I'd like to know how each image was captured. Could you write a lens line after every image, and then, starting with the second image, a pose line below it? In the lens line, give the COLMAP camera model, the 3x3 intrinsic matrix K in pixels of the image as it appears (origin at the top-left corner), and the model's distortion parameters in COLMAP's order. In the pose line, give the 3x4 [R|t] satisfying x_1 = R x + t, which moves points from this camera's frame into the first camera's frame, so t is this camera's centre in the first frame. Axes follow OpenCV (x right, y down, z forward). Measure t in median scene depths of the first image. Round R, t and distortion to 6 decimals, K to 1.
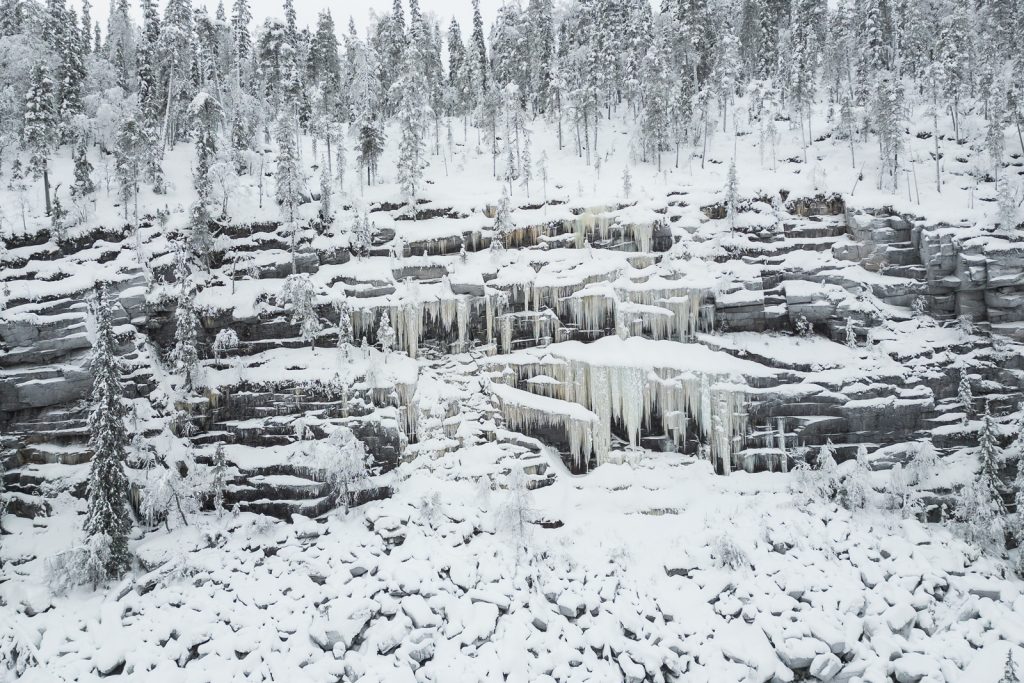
lens RADIAL K [[746.2, 0, 512.0], [0, 746.2, 341.5], [0, 0, 1]] dist [0.002303, 0.000964]
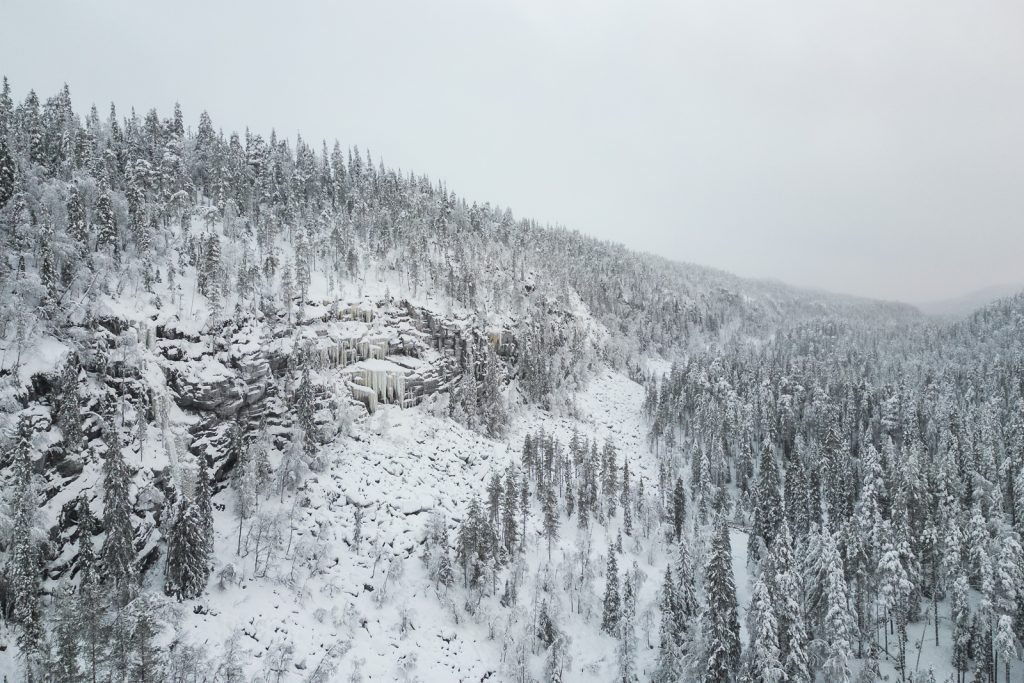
lens RADIAL K [[746.2, 0, 512.0], [0, 746.2, 341.5], [0, 0, 1]] dist [0.002303, 0.000964]
pose [[0.410861, -0.013439, 0.911599, -1.882870], [-0.004278, 0.999852, 0.016668, -0.105647], [-0.911688, -0.010748, 0.410743, -0.414425]]
